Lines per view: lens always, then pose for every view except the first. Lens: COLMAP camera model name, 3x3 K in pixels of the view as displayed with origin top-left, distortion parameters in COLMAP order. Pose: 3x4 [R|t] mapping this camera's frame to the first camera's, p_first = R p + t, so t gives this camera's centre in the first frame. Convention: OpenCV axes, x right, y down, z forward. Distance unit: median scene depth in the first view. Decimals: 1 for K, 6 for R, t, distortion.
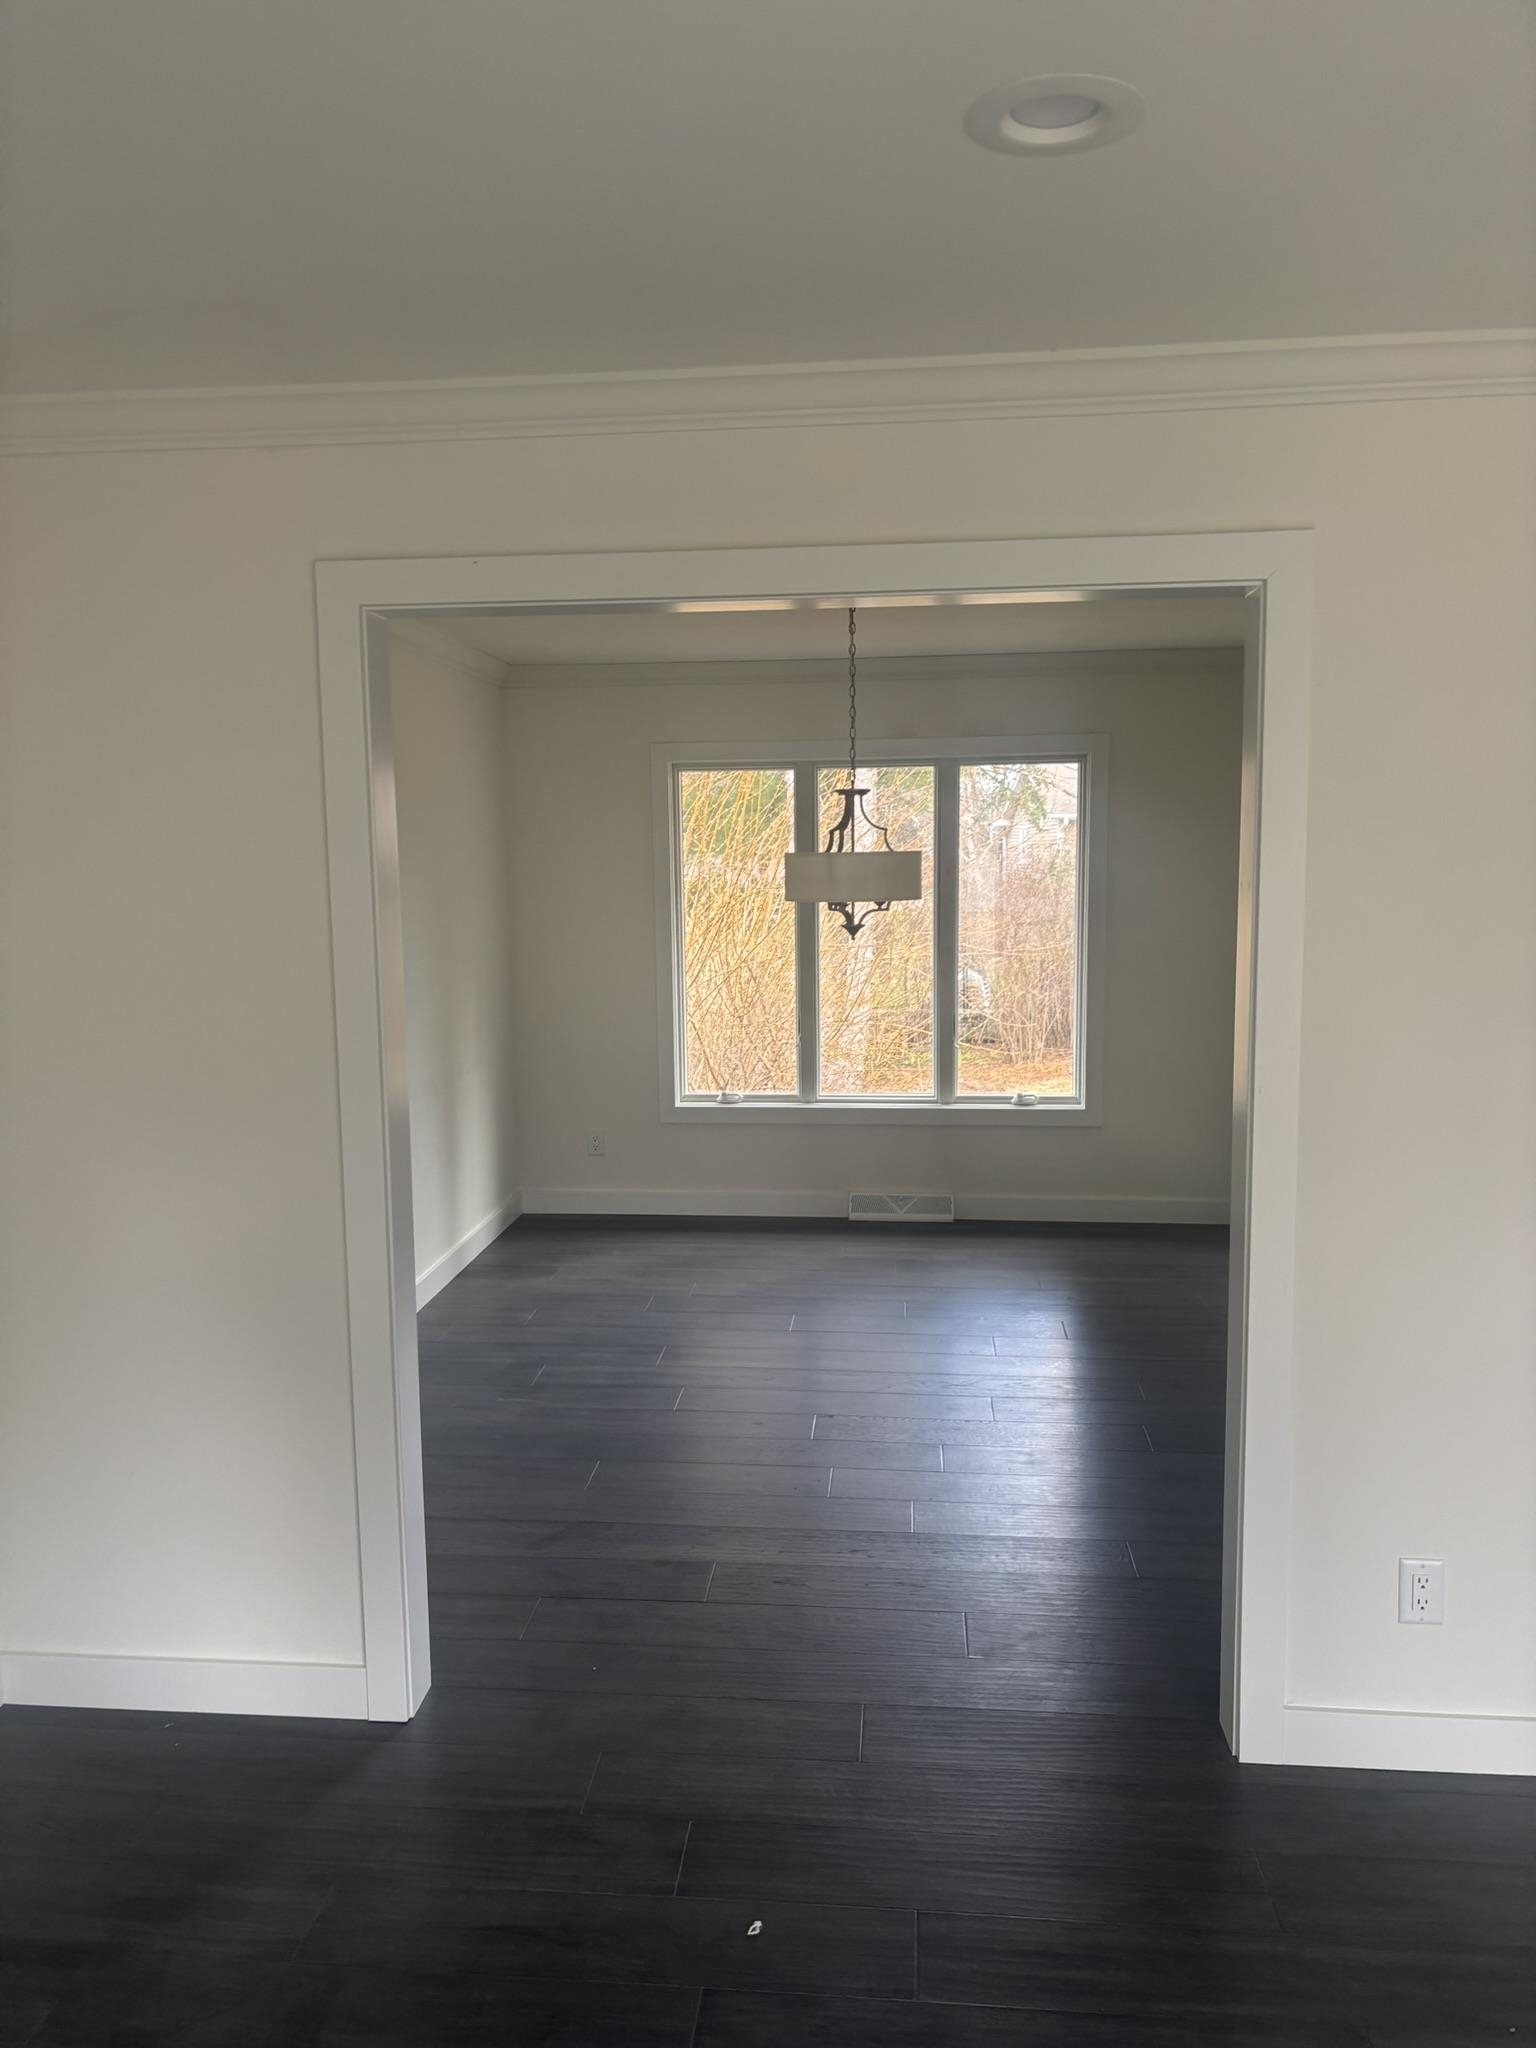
lens RADIAL K [[1535.3, 0, 755.9], [0, 1535.3, 1028.4], [0, 0, 1]] dist [0.008702, -0.001518]
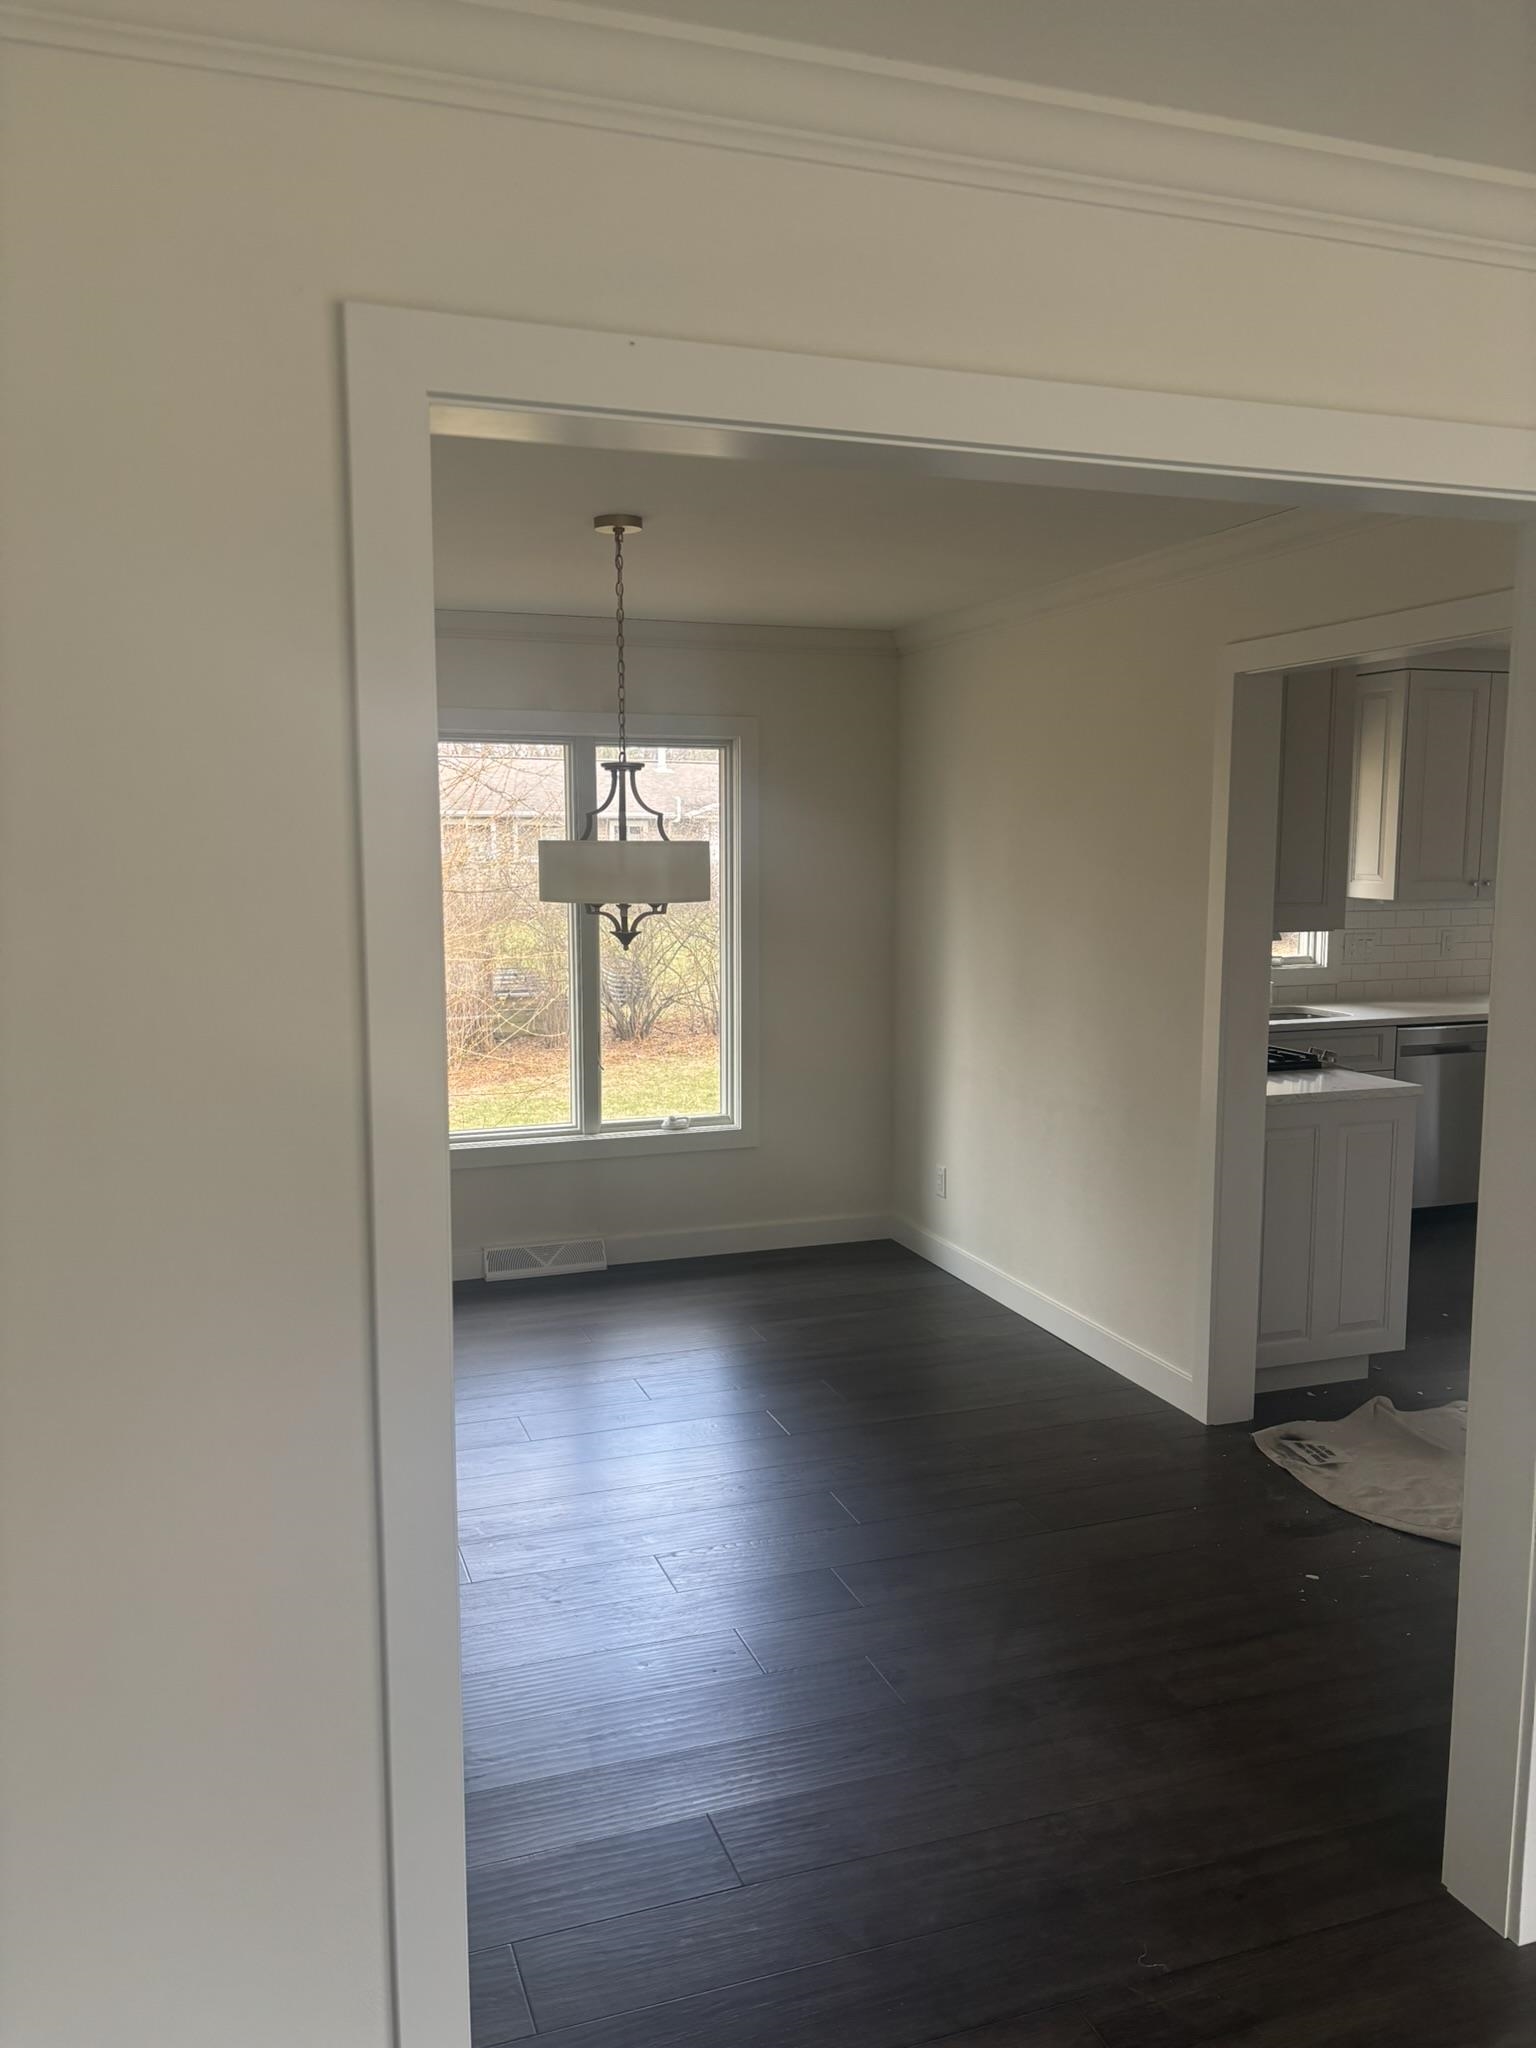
lens RADIAL K [[1535.3, 0, 776.2], [0, 1535.3, 1020.1], [0, 0, 1]] dist [0.008702, -0.001518]
pose [[0.898556, -0.040528, 0.436984, -0.159237], [0.040886, 0.999127, 0.008592, -0.018336], [-0.436951, 0.010147, 0.899428, 0.176706]]
